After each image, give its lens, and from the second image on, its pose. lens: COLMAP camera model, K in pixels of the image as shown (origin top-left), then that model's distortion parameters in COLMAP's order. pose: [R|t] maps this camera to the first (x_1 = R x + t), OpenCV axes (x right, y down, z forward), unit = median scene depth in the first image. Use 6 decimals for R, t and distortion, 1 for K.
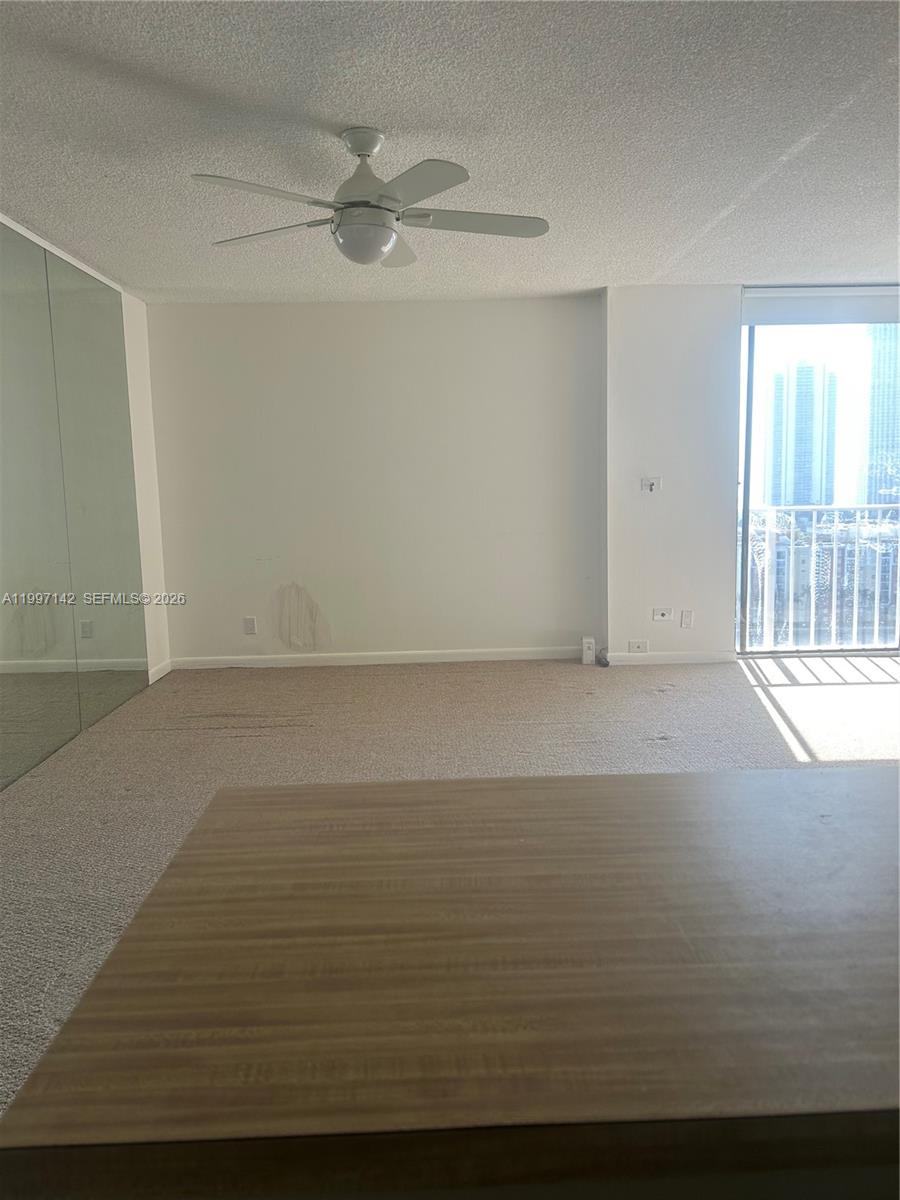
lens RADIAL K [[907.1, 0, 453.3], [0, 907.1, 598.9], [0, 0, 1]] dist [0.029401, -0.048877]
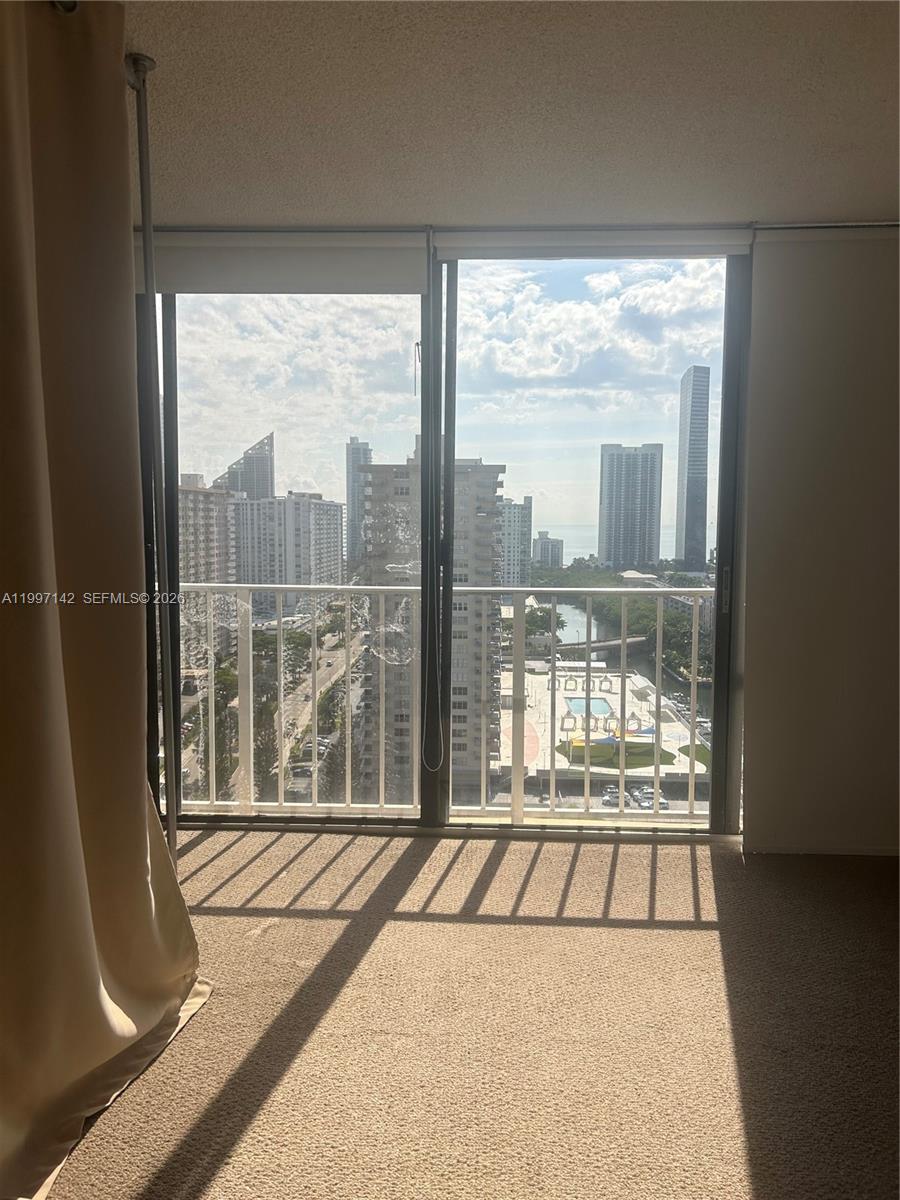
lens RADIAL K [[907.1, 0, 444.7], [0, 907.1, 602.5], [0, 0, 1]] dist [0.029401, -0.048877]
pose [[0.997442, 0.032397, -0.063714, 0.555514], [-0.034401, 0.998939, -0.030605, -0.076897], [0.062655, 0.032719, 0.997499, 0.393859]]
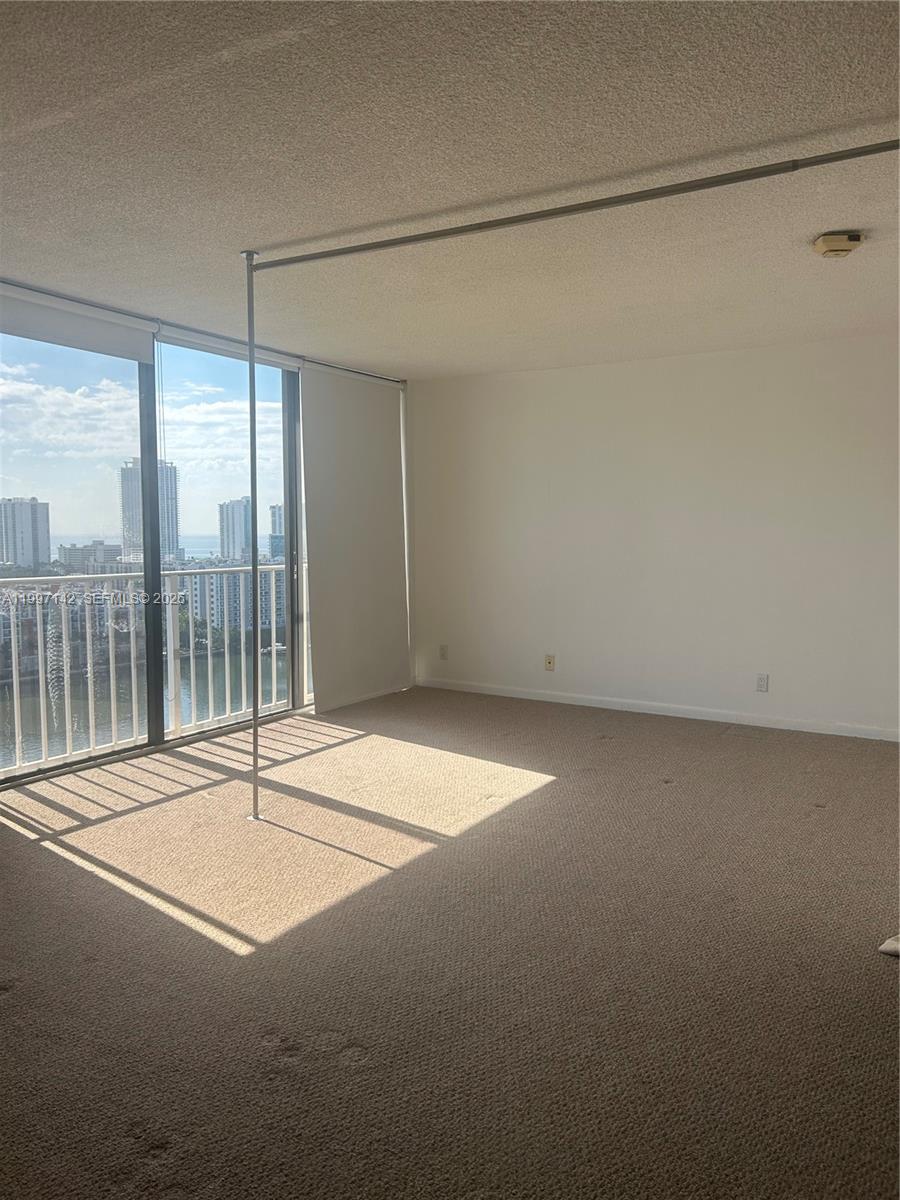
lens RADIAL K [[907.1, 0, 448.7], [0, 907.1, 602.8], [0, 0, 1]] dist [0.029401, -0.048877]
pose [[0.532169, -0.045427, 0.845418, -0.070969], [0.096643, 0.995292, -0.007354, -0.043181], [-0.841104, 0.085617, 0.534054, 0.315542]]
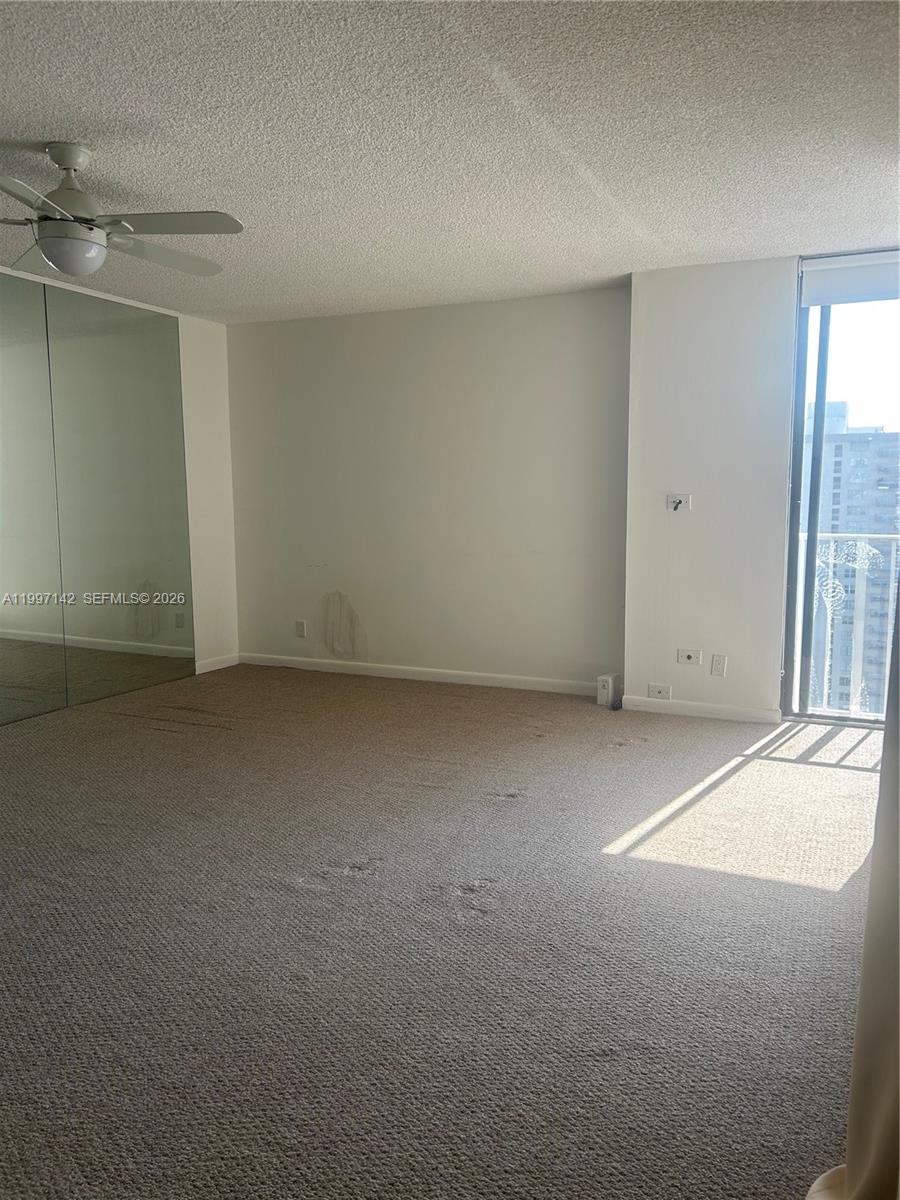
lens RADIAL K [[907.1, 0, 454.9], [0, 907.1, 600.6], [0, 0, 1]] dist [0.029401, -0.048877]
pose [[0.897577, 0.070631, -0.435164, 0.396588], [-0.075730, 0.997112, 0.005637, -0.022829], [0.434305, 0.027895, 0.900334, 0.147119]]
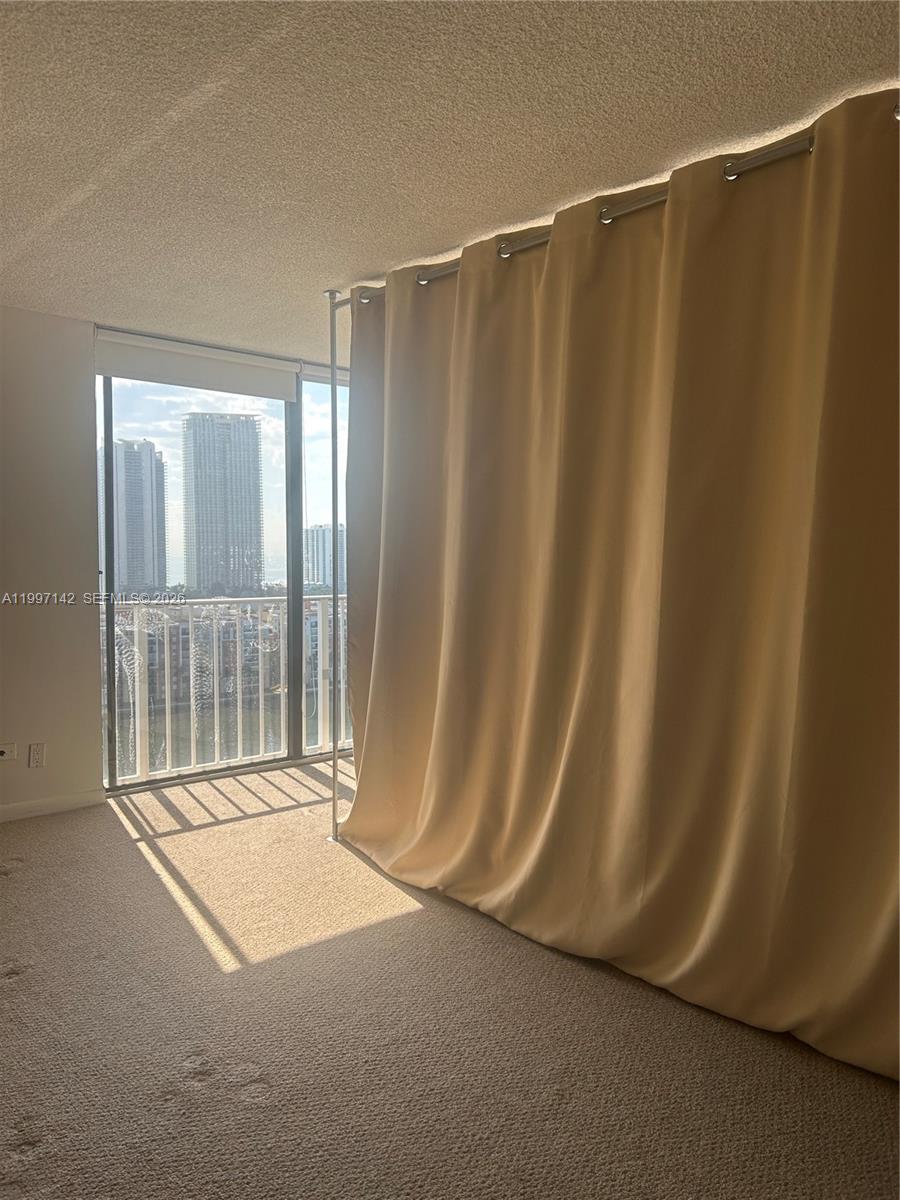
lens RADIAL K [[907.1, 0, 445.6], [0, 907.1, 598.7], [0, 0, 1]] dist [0.029401, -0.048877]
pose [[0.768034, -0.010857, 0.640317, 0.040796], [0.066336, 0.995827, -0.062682, -0.035591], [-0.636964, 0.090618, 0.765549, 0.213037]]
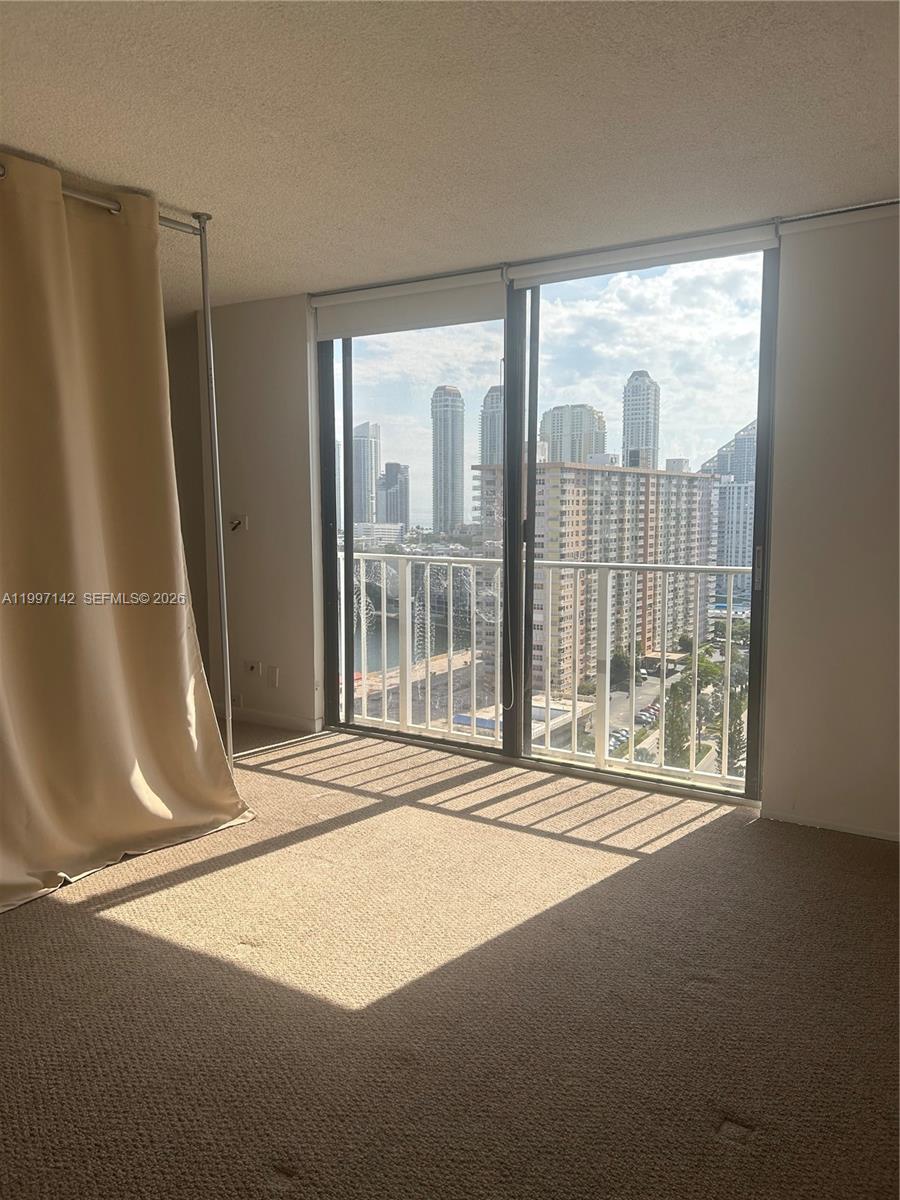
lens RADIAL K [[907.1, 0, 427.9], [0, 907.1, 599.6], [0, 0, 1]] dist [0.029401, -0.048877]
pose [[0.820476, 0.079011, -0.566195, 0.873349], [-0.084955, 0.996258, 0.015917, -0.078406], [0.565333, 0.035042, 0.824118, 0.353751]]
